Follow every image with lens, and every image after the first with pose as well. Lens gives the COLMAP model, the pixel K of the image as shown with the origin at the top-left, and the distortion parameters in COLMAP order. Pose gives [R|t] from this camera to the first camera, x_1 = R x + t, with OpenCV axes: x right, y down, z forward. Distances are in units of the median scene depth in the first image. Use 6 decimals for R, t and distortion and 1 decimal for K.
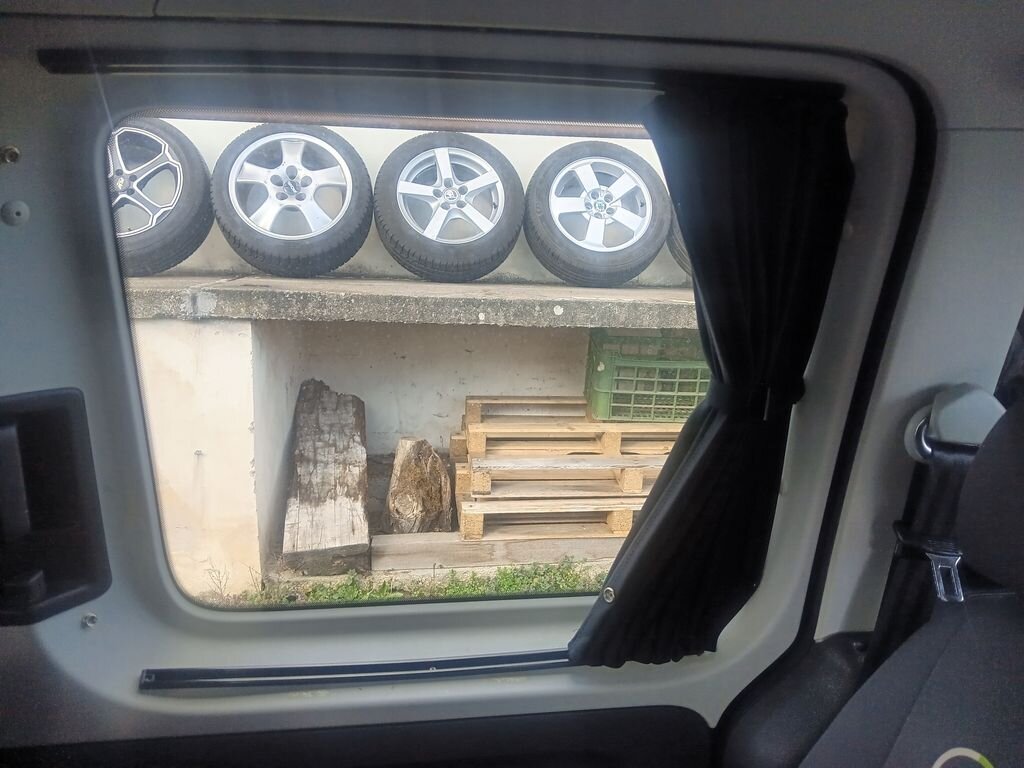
lens RADIAL K [[784.2, 0, 526.0], [0, 784.2, 383.3], [0, 0, 1]] dist [-0.004331, -0.024032]
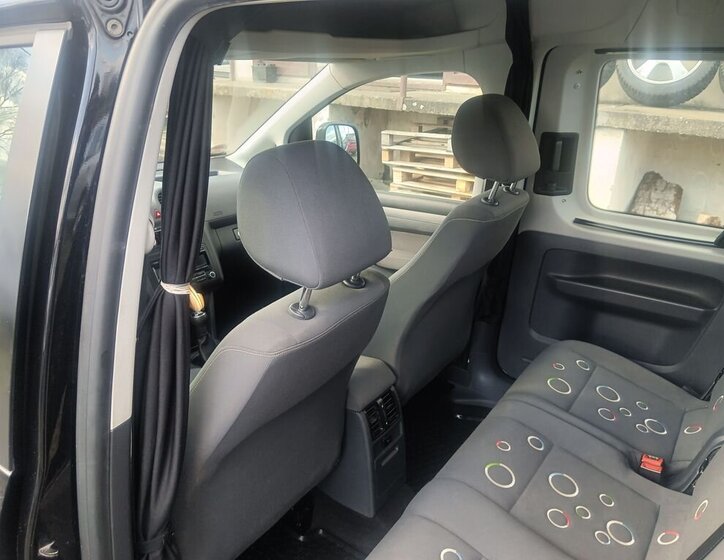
lens RADIAL K [[556.5, 0, 362.0], [0, 556.5, 280.0], [0, 0, 1]] dist [0.040548, -0.088659]
pose [[0.724385, 0.244142, -0.644718, 0.135937], [-0.131904, 0.966999, 0.217980, 0.056329], [0.676659, -0.072861, 0.732683, -0.405067]]
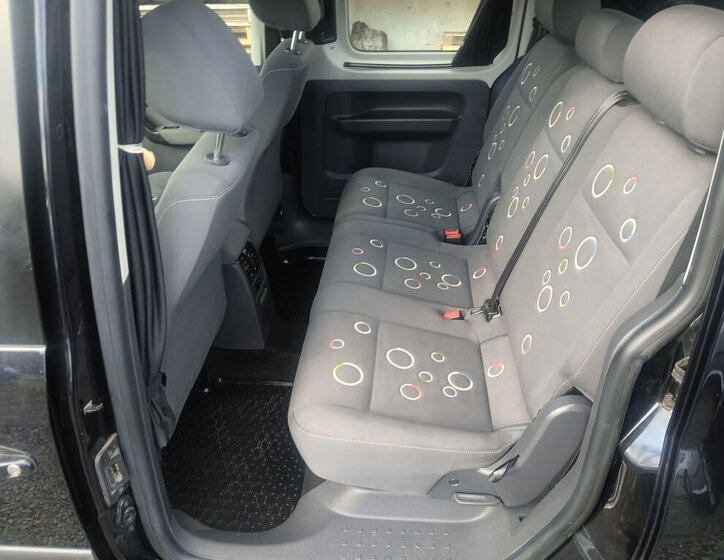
lens RADIAL K [[556.5, 0, 362.0], [0, 556.5, 280.0], [0, 0, 1]] dist [0.040548, -0.088659]
pose [[0.973486, 0.093007, -0.208984, 0.083652], [-0.007104, 0.925460, 0.378780, 0.082731], [0.228635, -0.367252, 0.901583, -0.536463]]
